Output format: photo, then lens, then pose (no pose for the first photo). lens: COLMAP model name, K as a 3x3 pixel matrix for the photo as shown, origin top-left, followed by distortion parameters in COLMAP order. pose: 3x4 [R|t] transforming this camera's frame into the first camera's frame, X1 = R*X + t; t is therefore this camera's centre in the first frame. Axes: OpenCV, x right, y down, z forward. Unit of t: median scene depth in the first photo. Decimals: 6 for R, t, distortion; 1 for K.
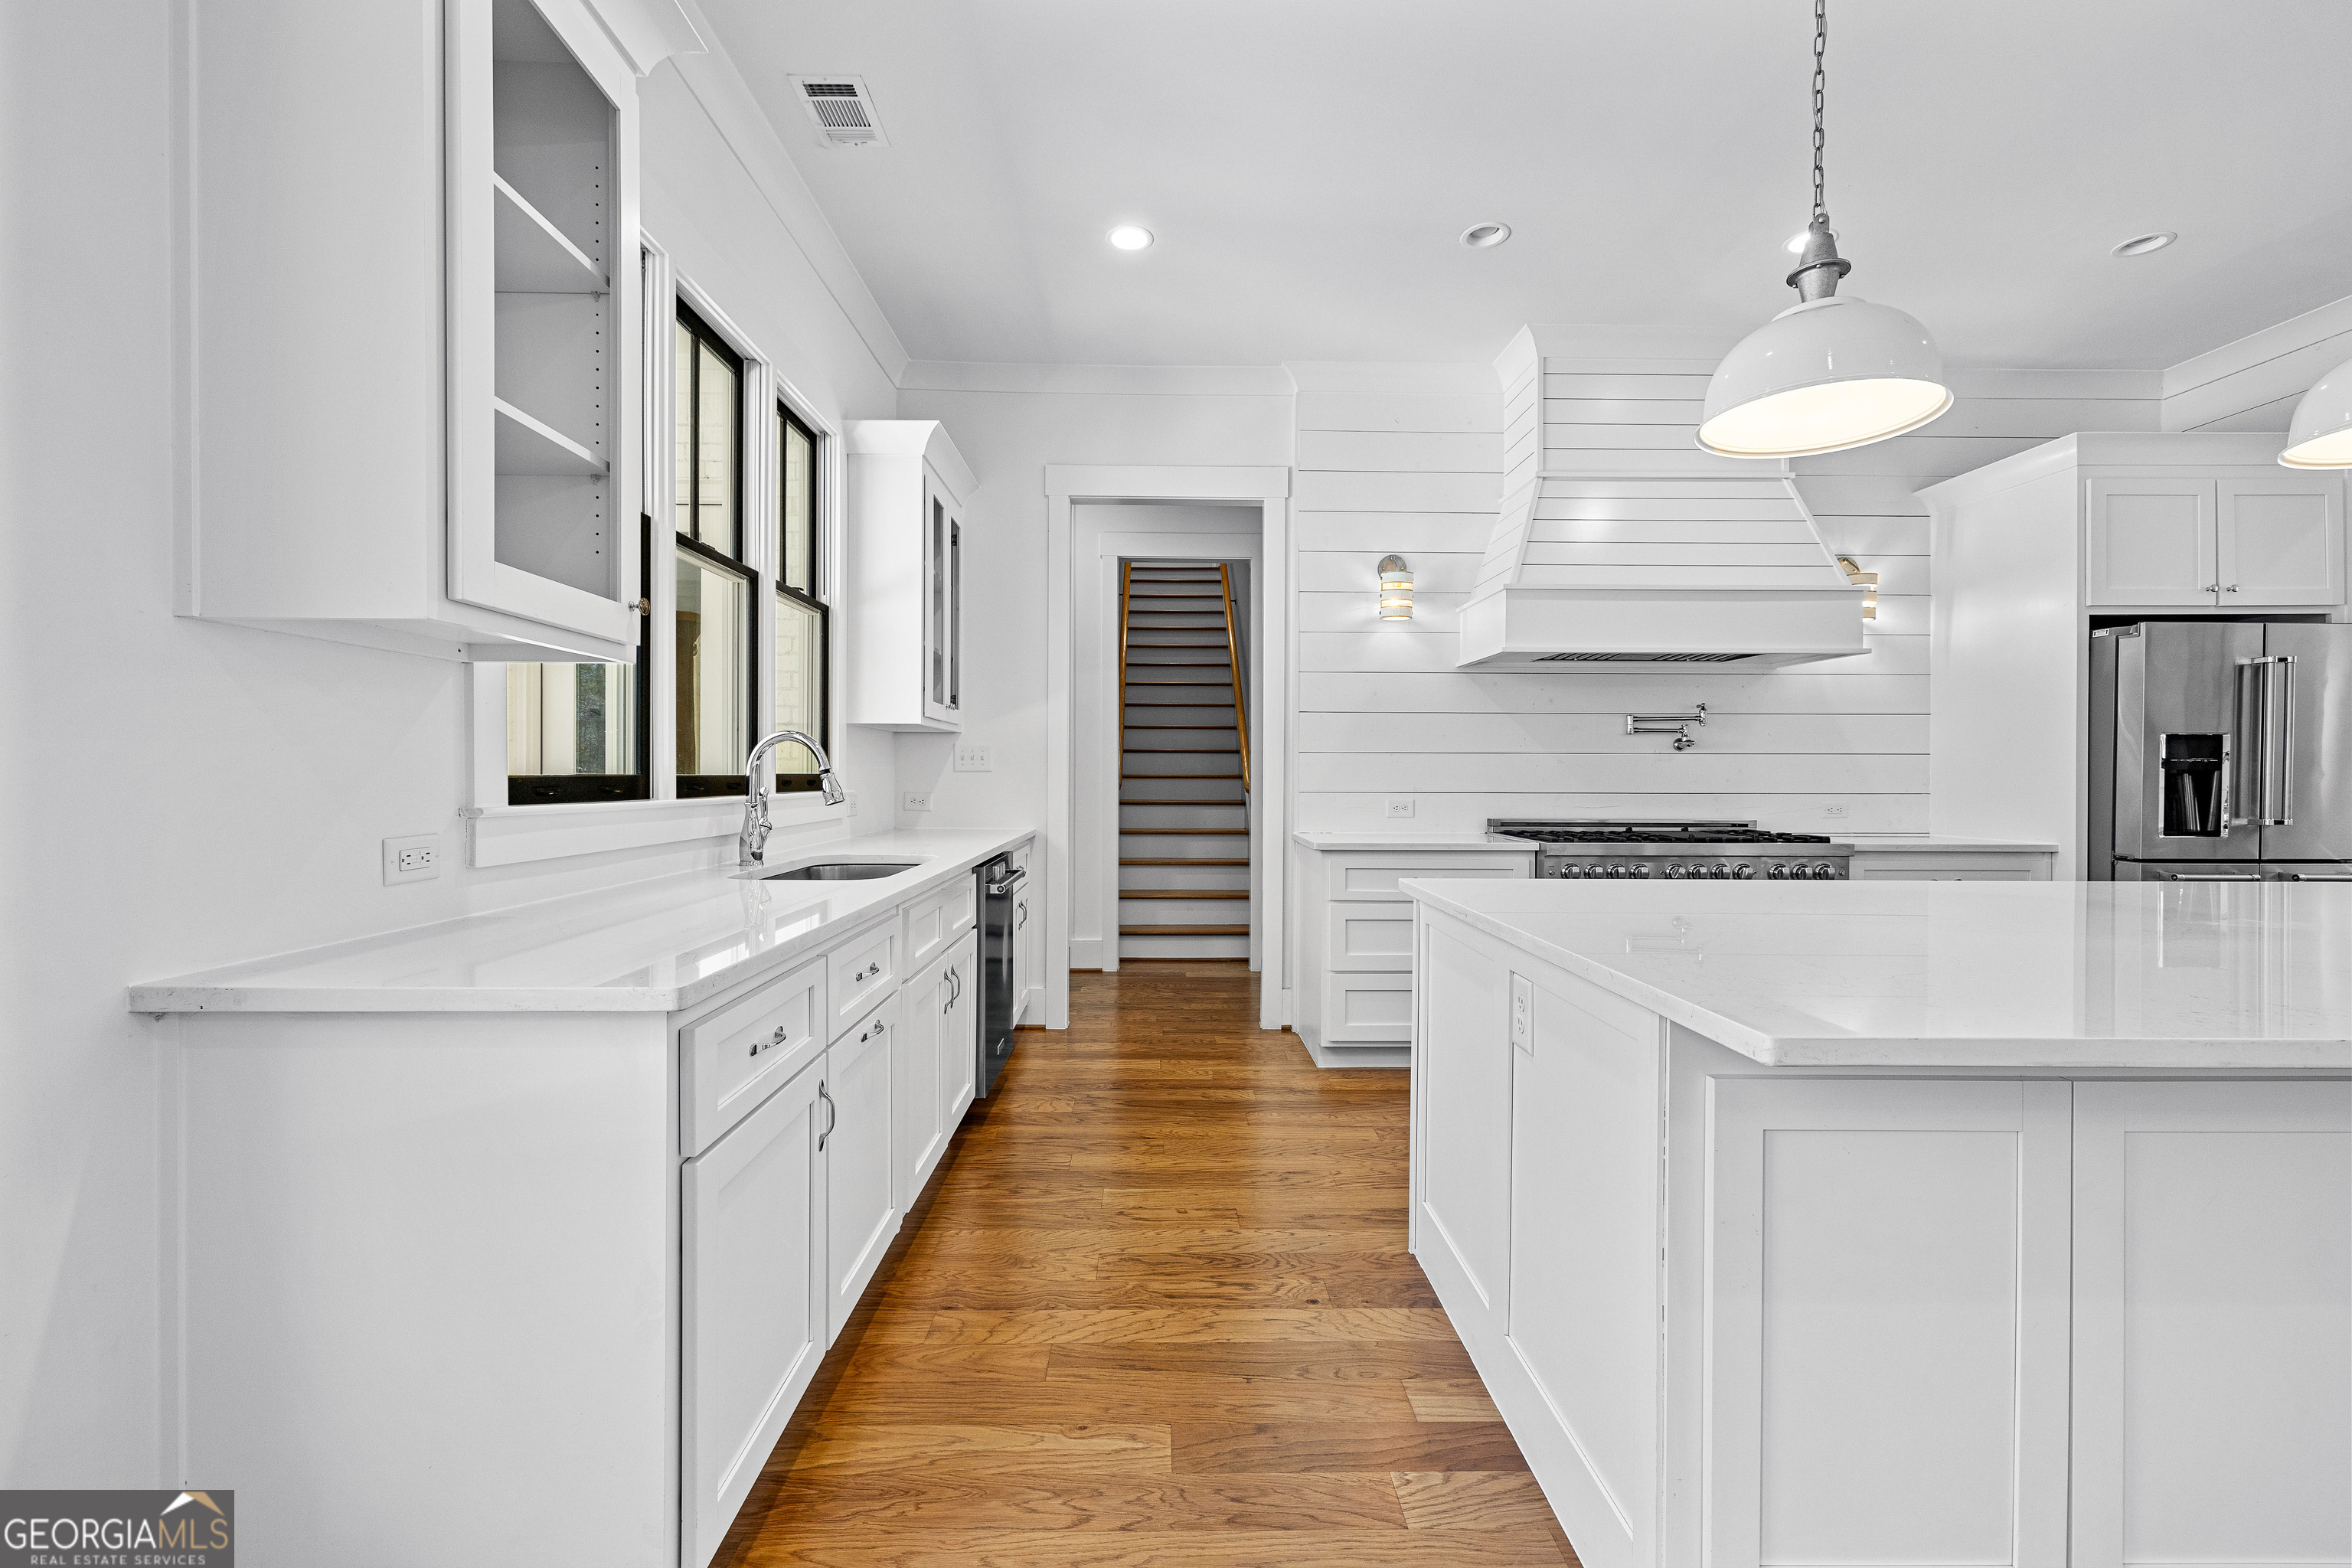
lens RADIAL K [[990.6, 0, 1166.4], [0, 990.6, 773.9], [0, 0, 1]] dist [0.001703, 0.000455]
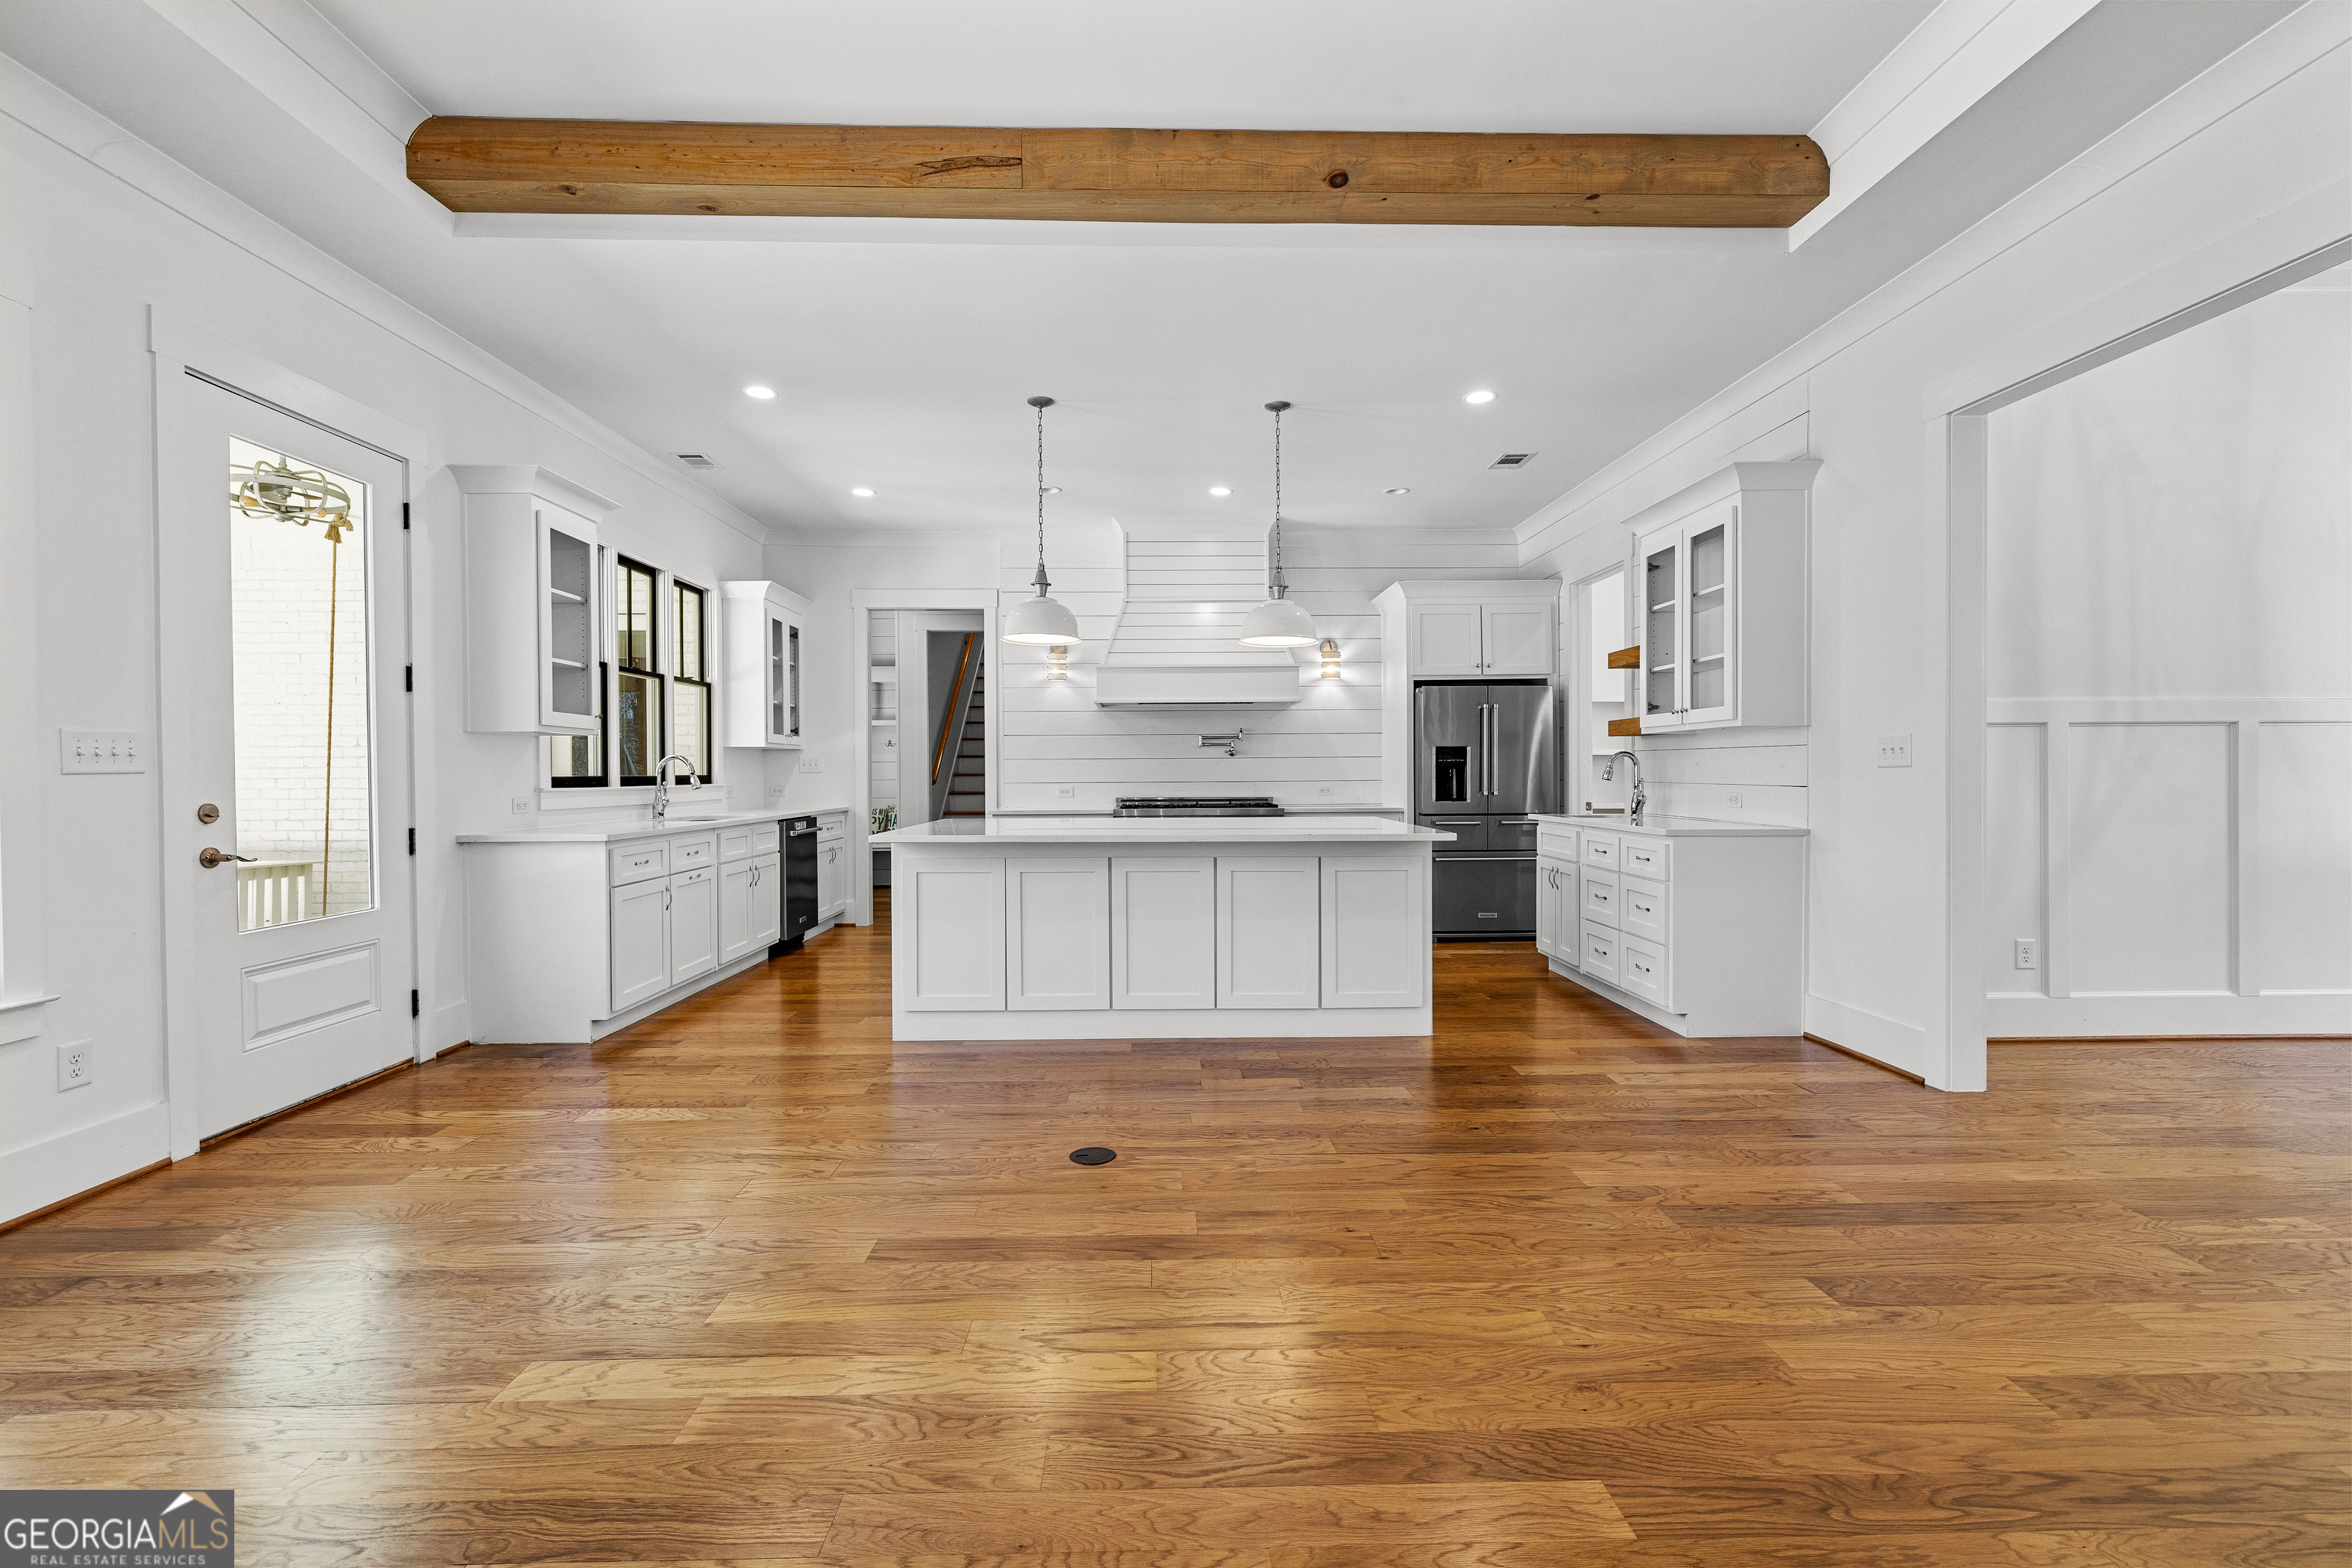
lens RADIAL K [[990.6, 0, 1168.6], [0, 990.6, 778.8], [0, 0, 1]] dist [0.001703, 0.000455]
pose [[0.999915, -0.009840, 0.008500, 0.459910], [0.009778, 0.999925, 0.007317, 0.002041], [-0.008571, -0.007234, 0.999937, -0.793499]]
